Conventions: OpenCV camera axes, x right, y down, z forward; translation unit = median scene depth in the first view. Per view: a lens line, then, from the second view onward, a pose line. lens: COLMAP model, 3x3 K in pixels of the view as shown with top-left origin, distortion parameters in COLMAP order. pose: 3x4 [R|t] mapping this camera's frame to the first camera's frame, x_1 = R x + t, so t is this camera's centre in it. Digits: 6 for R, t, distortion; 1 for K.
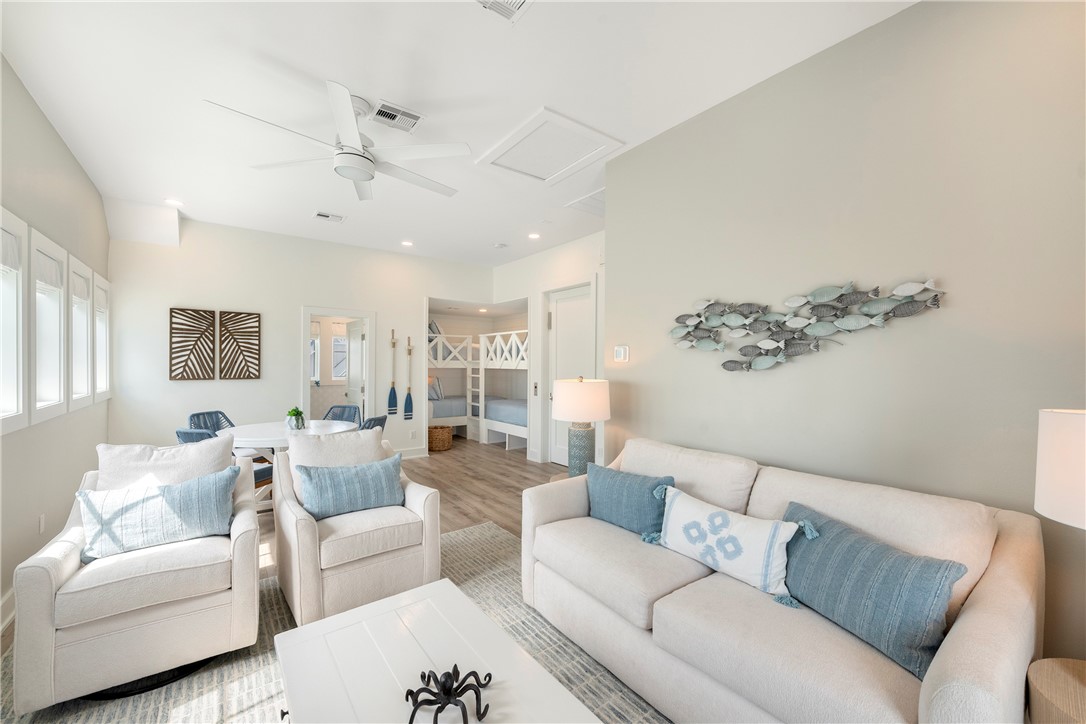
lens RADIAL K [[434.2, 0, 544.8], [0, 434.2, 364.8], [0, 0, 1]] dist [0.001770, 0.000217]
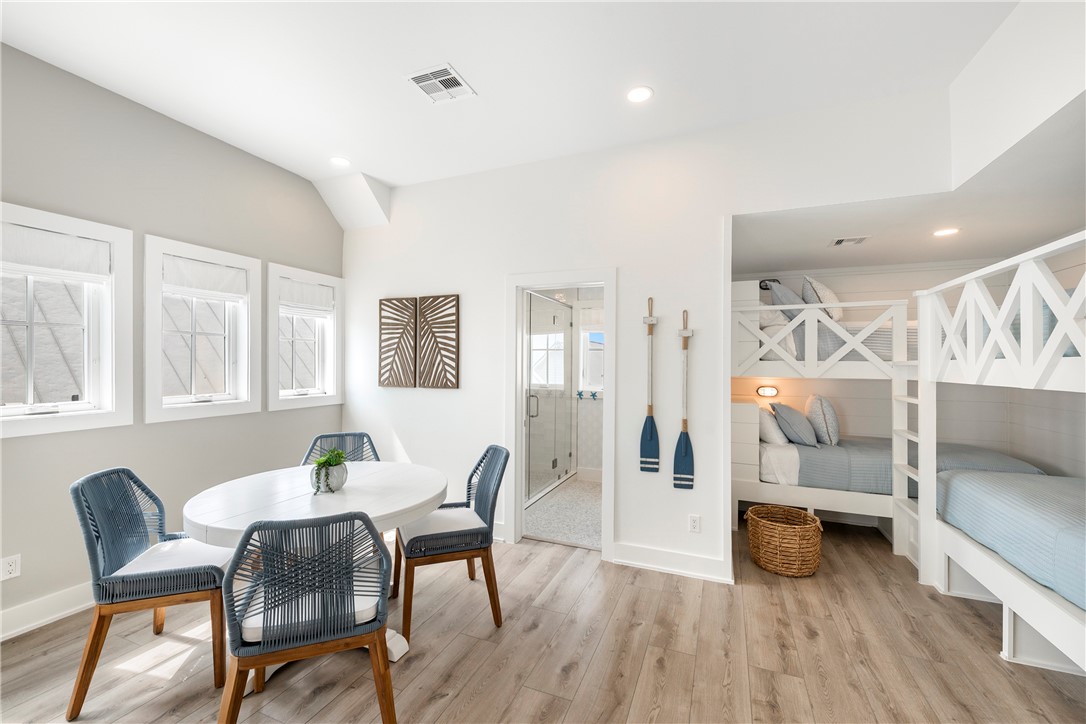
lens RADIAL K [[434.2, 0, 546.8], [0, 434.2, 361.6], [0, 0, 1]] dist [0.001770, 0.000217]
pose [[0.513379, -0.008389, -0.858121, 0.011990], [-0.007210, 0.999875, -0.014089, -0.002280], [0.858132, 0.013420, 0.513254, 0.770955]]
